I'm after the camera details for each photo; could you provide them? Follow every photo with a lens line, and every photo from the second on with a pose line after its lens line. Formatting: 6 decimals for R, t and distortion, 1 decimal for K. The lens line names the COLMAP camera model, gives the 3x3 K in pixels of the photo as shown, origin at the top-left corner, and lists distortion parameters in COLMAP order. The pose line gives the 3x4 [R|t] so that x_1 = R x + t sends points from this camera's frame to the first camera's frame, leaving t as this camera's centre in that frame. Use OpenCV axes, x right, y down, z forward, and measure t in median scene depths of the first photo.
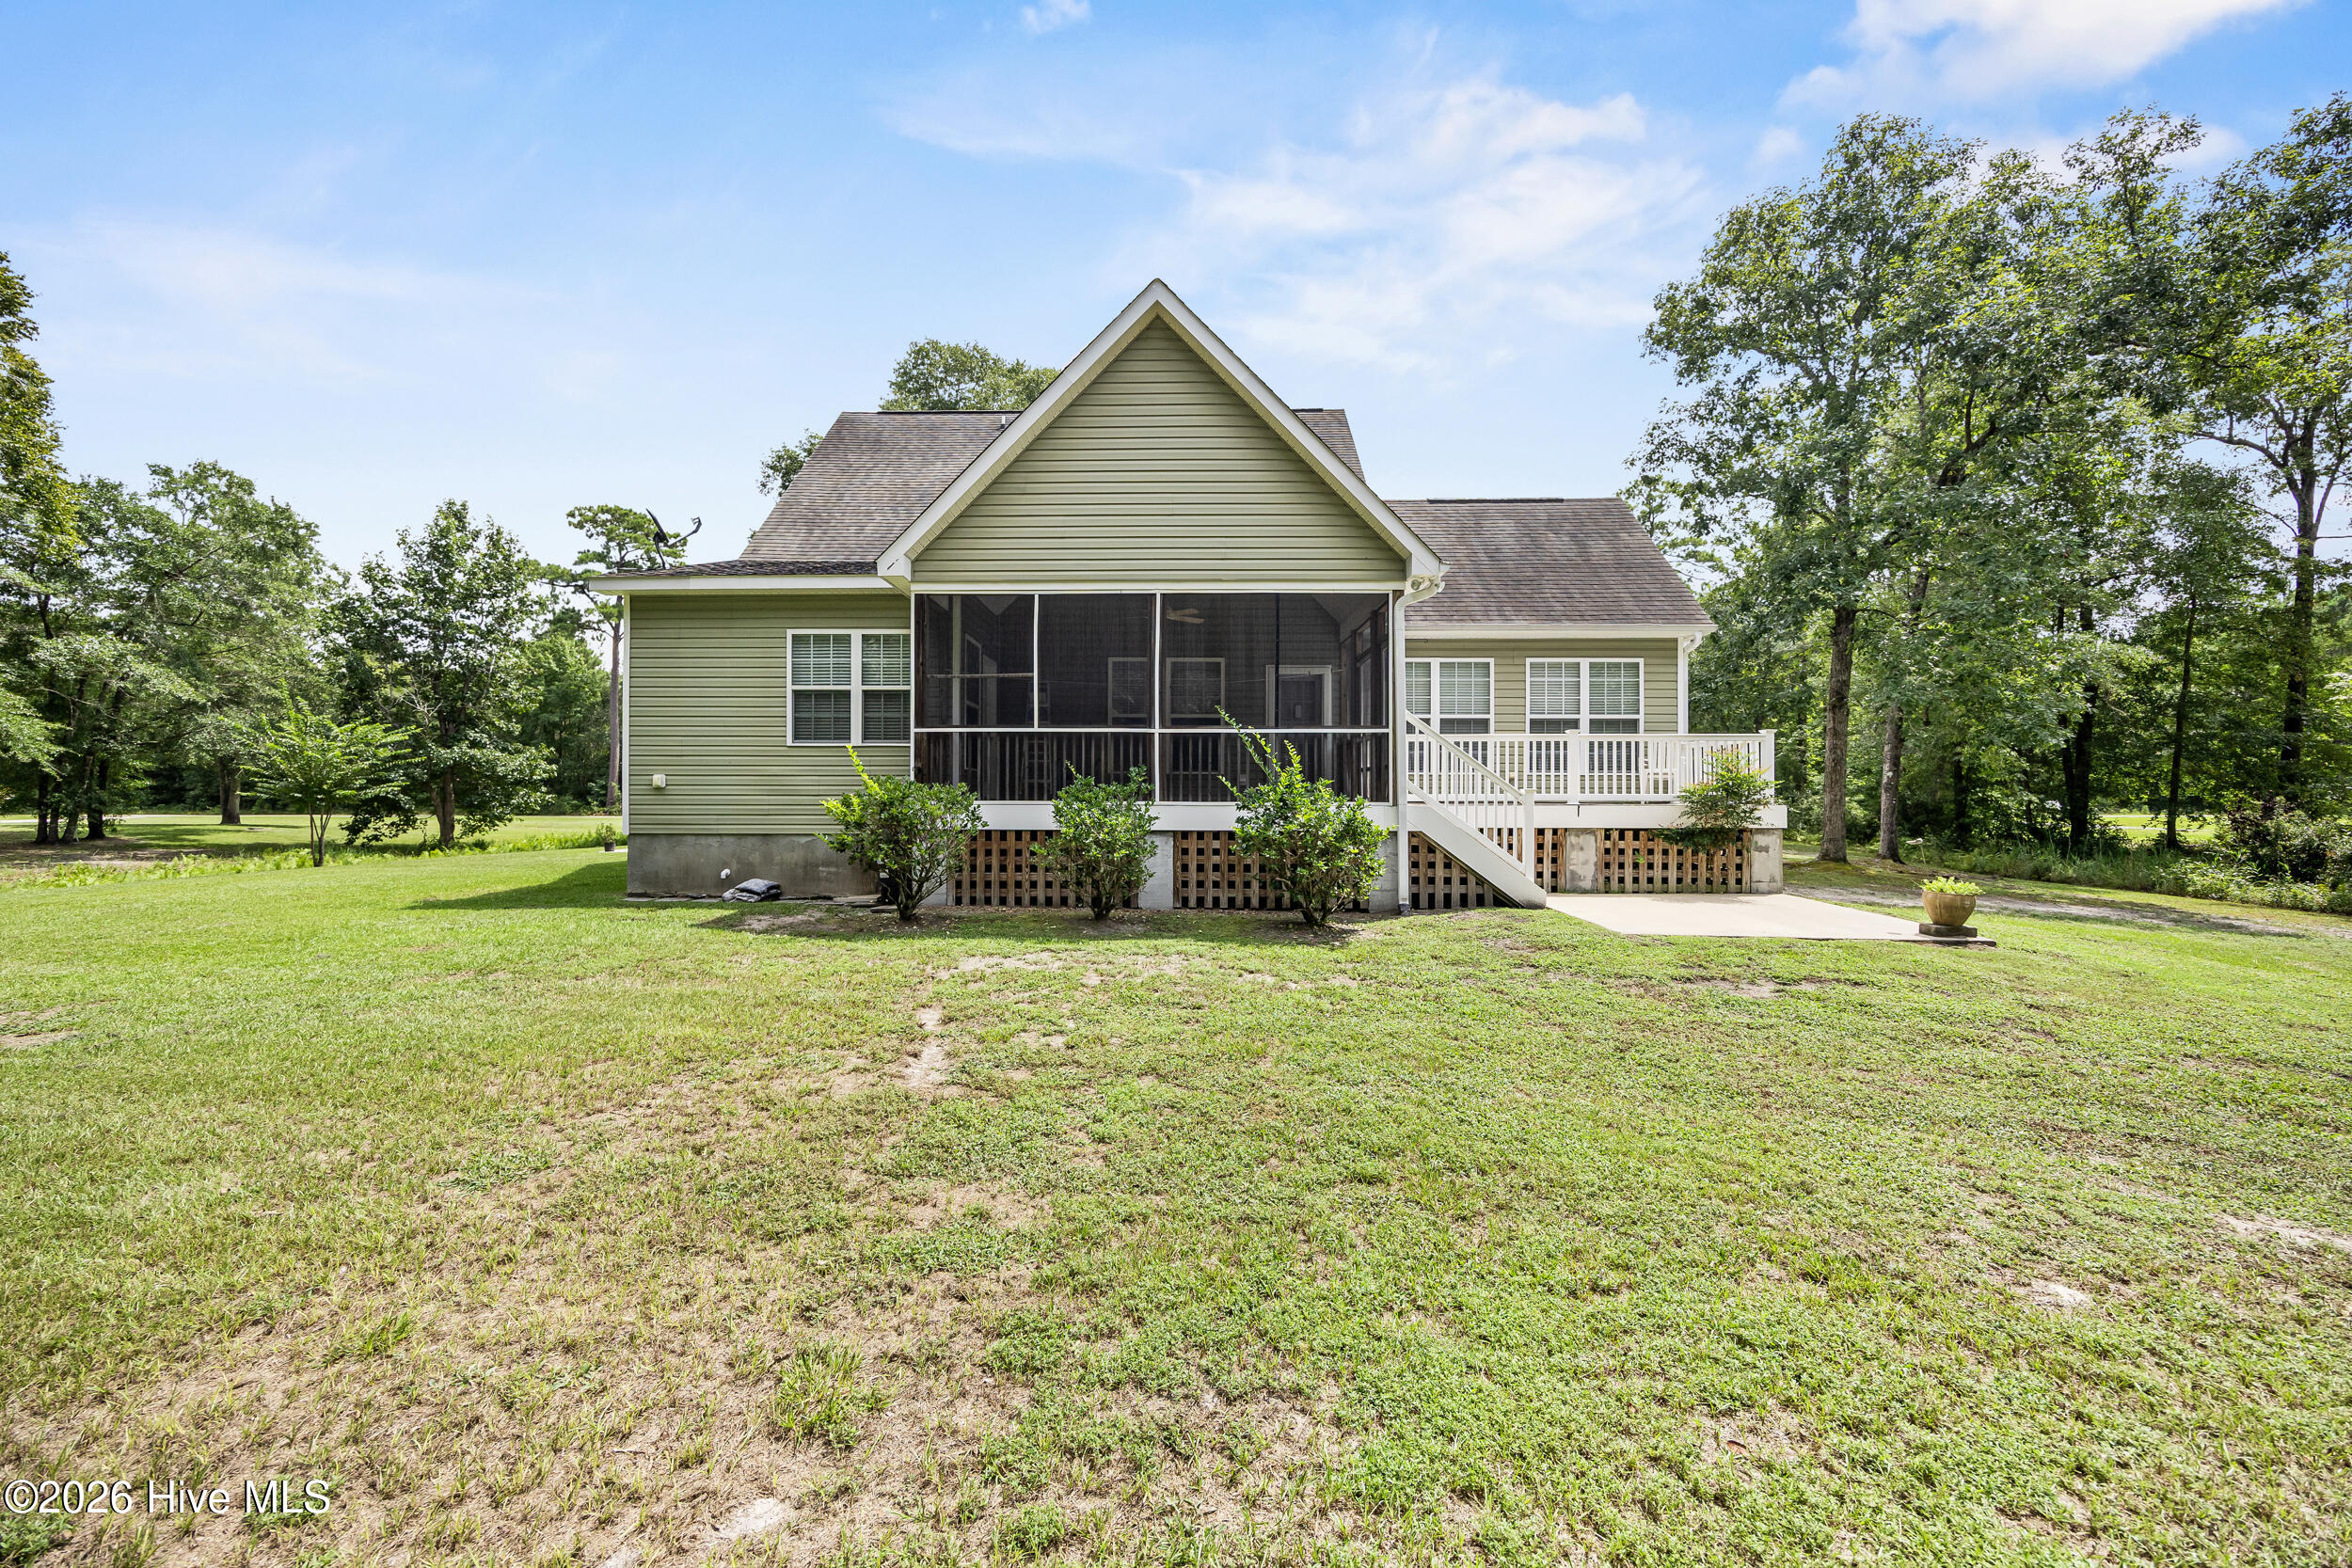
lens RADIAL K [[910.9, 0, 1177.1], [0, 910.9, 792.7], [0, 0, 1]] dist [-0.003103, -0.000364]
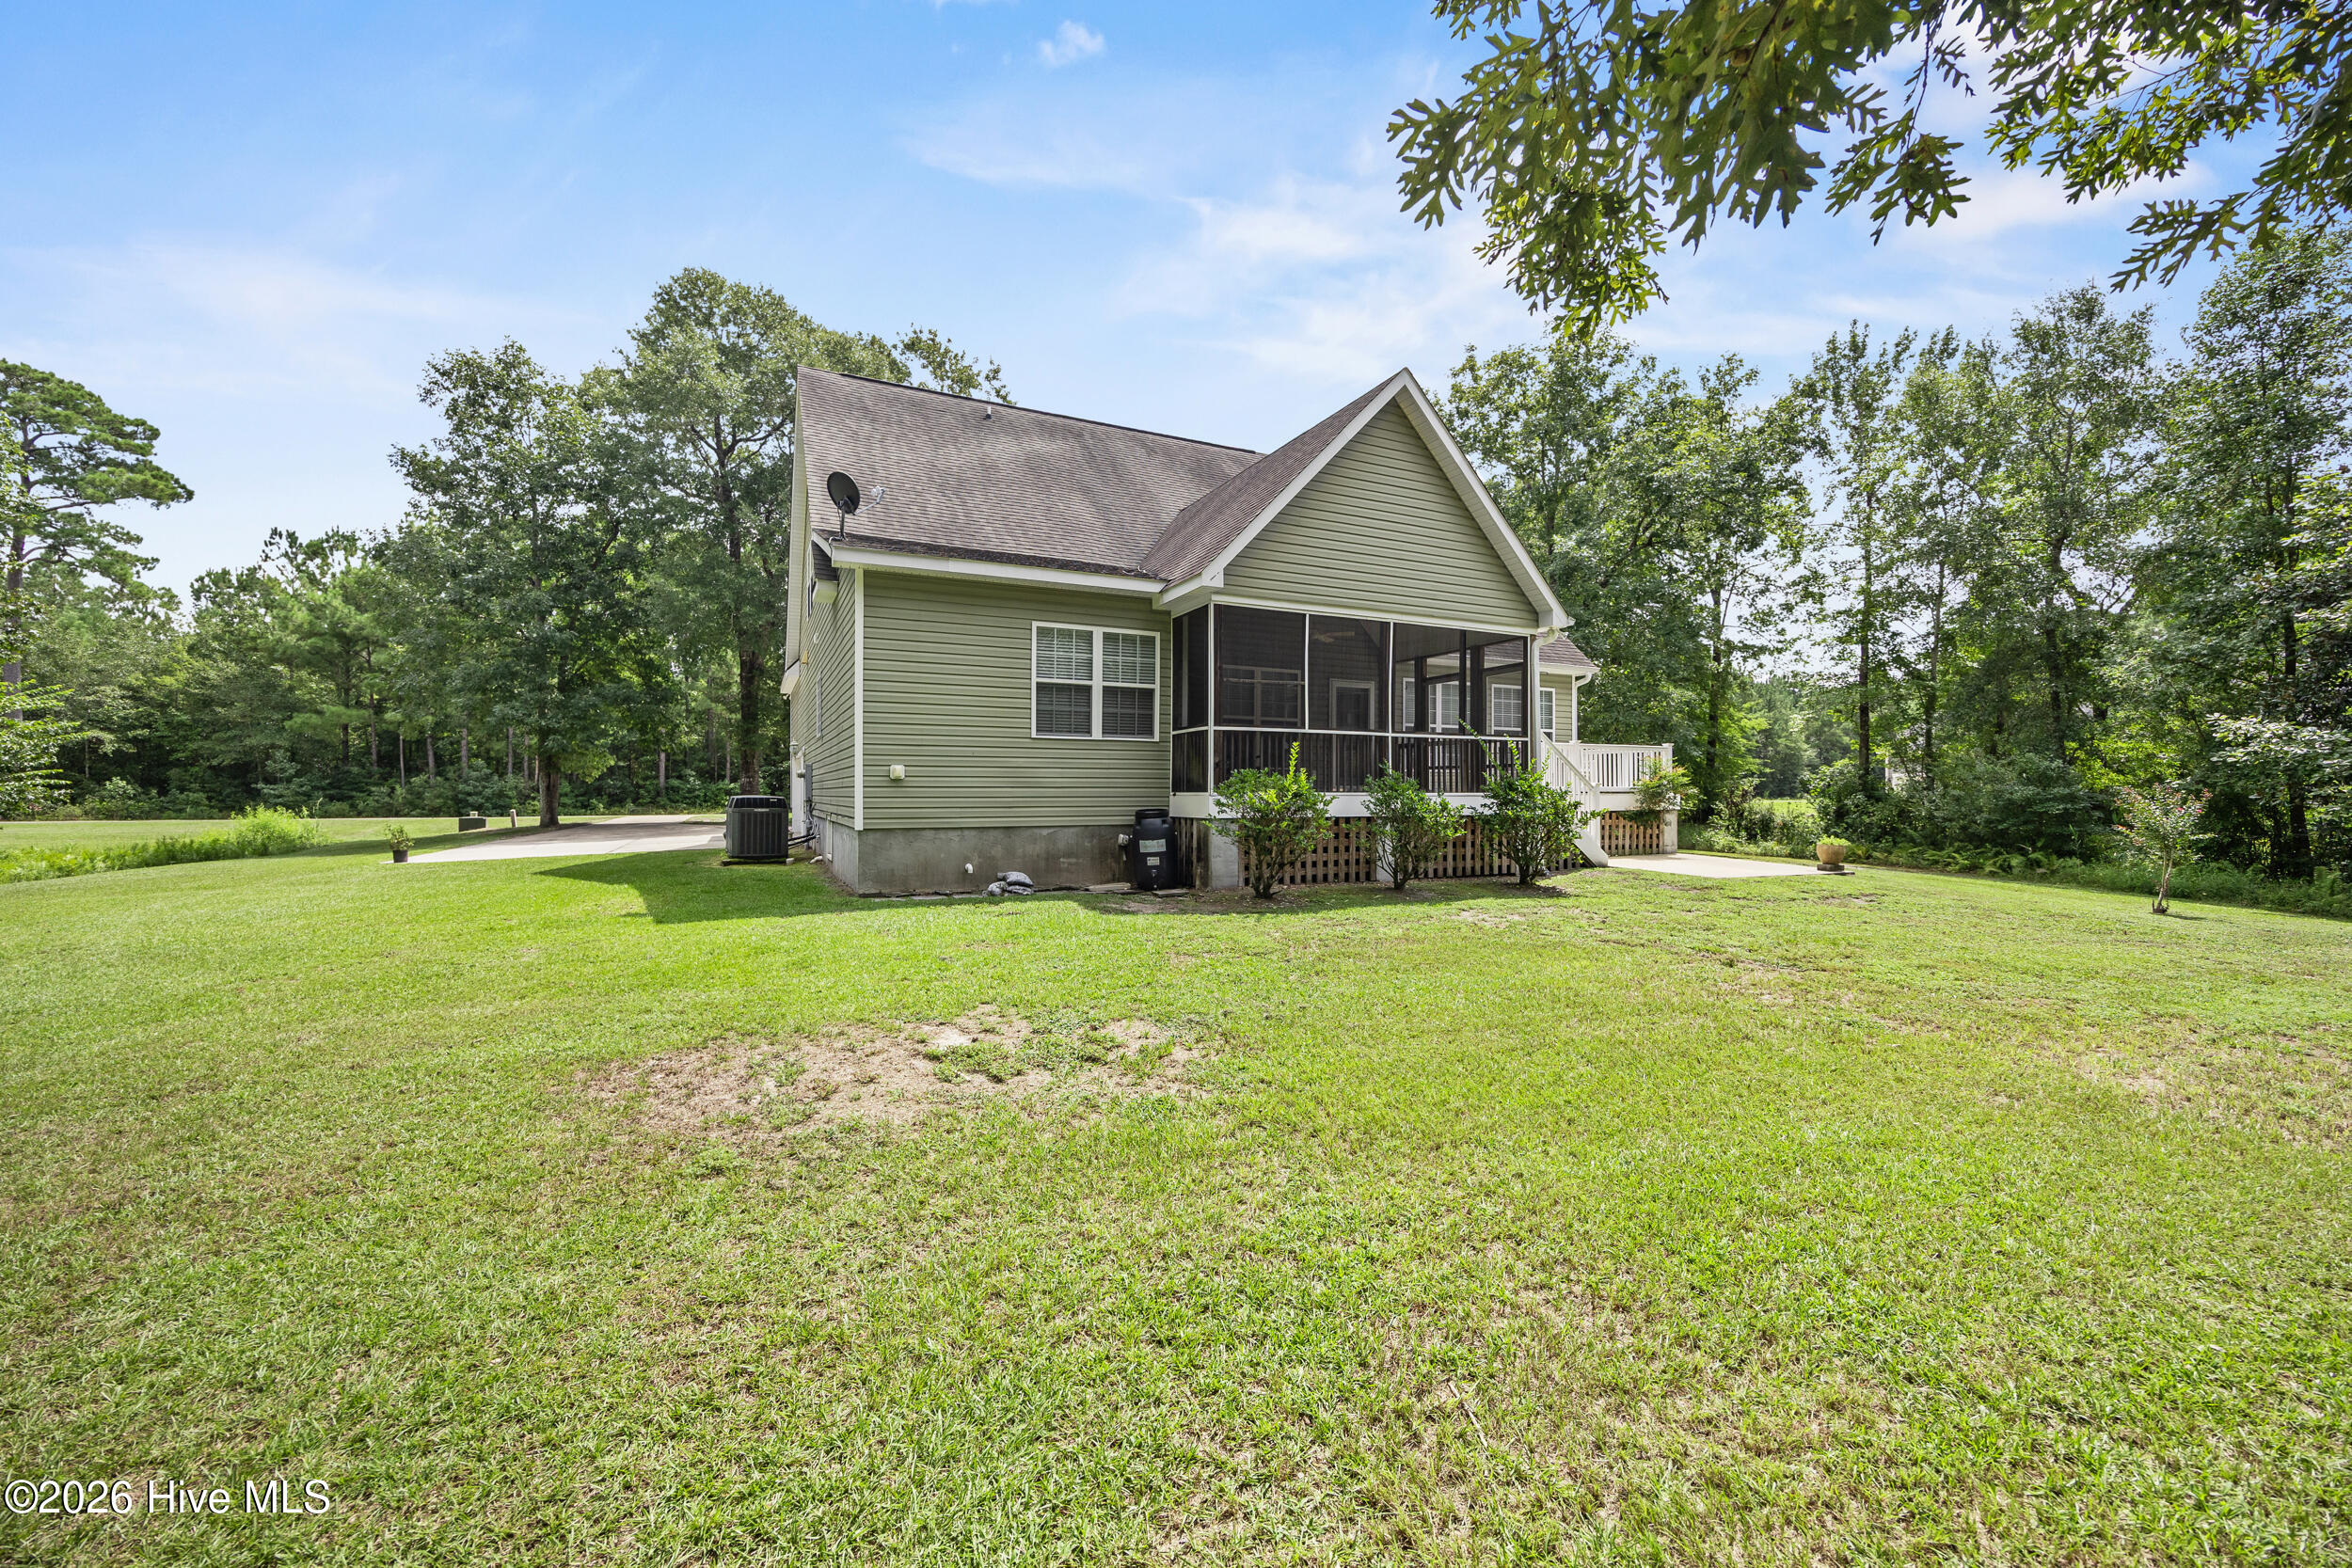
lens RADIAL K [[910.9, 0, 1180.4], [0, 910.9, 788.1], [0, 0, 1]] dist [-0.003103, -0.000364]
pose [[0.891040, -0.000305, 0.453925, -0.741896], [0.000132, 1.000000, 0.000413, 0.003039], [-0.453925, -0.000308, 0.891040, 0.035671]]
